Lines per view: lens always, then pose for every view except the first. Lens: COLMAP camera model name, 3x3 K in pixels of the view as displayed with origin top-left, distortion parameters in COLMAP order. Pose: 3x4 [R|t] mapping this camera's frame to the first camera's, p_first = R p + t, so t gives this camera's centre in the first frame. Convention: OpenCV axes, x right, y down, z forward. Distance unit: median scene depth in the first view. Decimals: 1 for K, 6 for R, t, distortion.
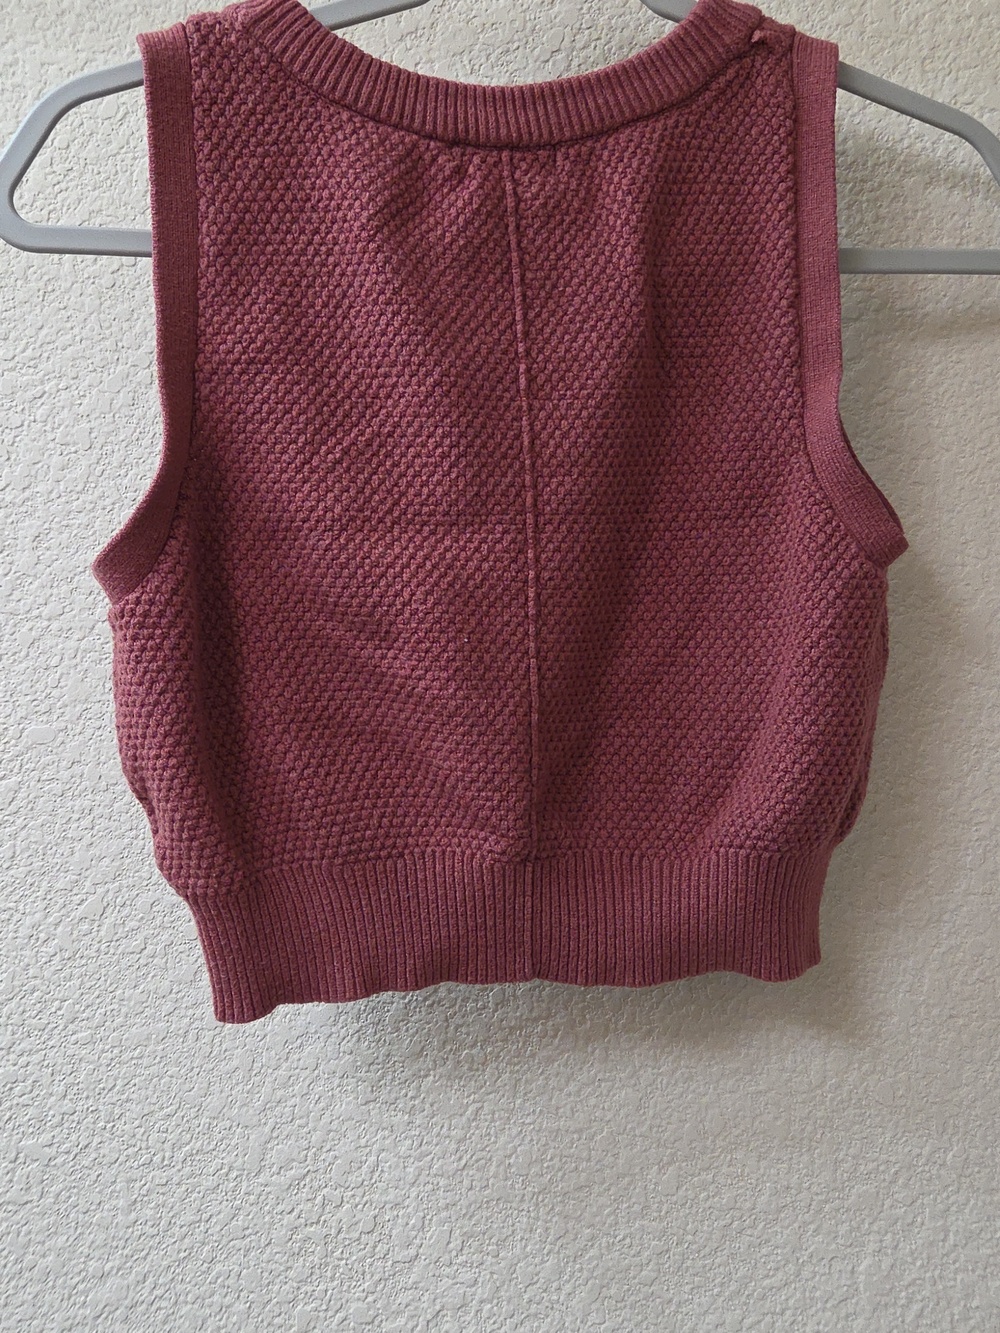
lens RADIAL K [[1151.1, 0, 500.0], [0, 1151.1, 666.5], [0, 0, 1]] dist [-0.088761, -0.016568]
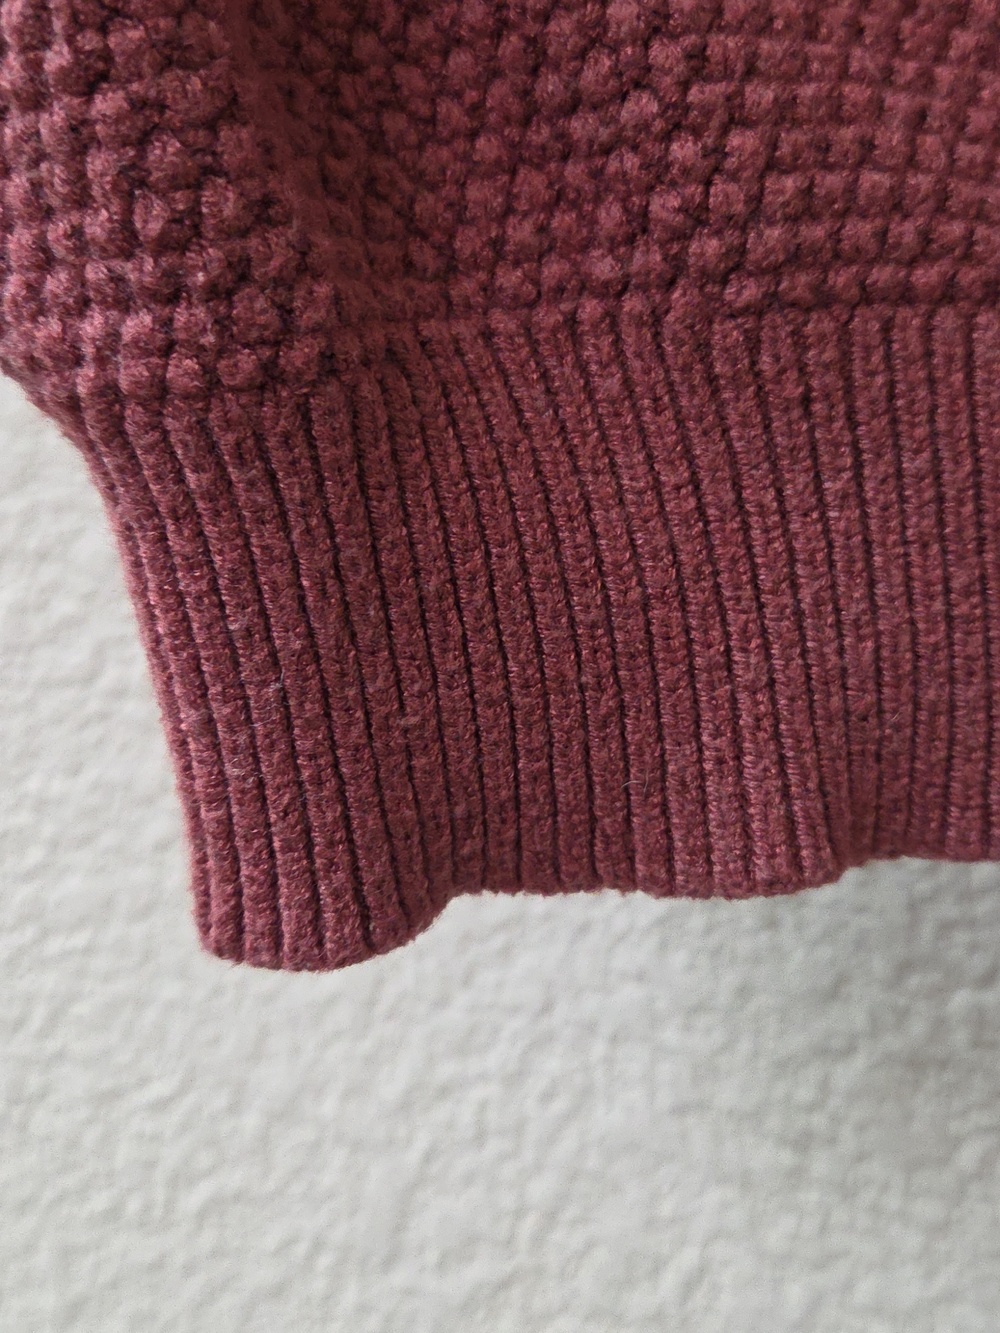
lens RADIAL K [[1151.1, 0, 500.0], [0, 1151.1, 666.5], [0, 0, 1]] dist [-0.088761, -0.016568]
pose [[0.991731, 0.042104, -0.121228, -0.156935], [-0.017595, 0.980337, 0.196544, 0.197811], [0.127119, -0.192786, 0.972972, 0.758670]]
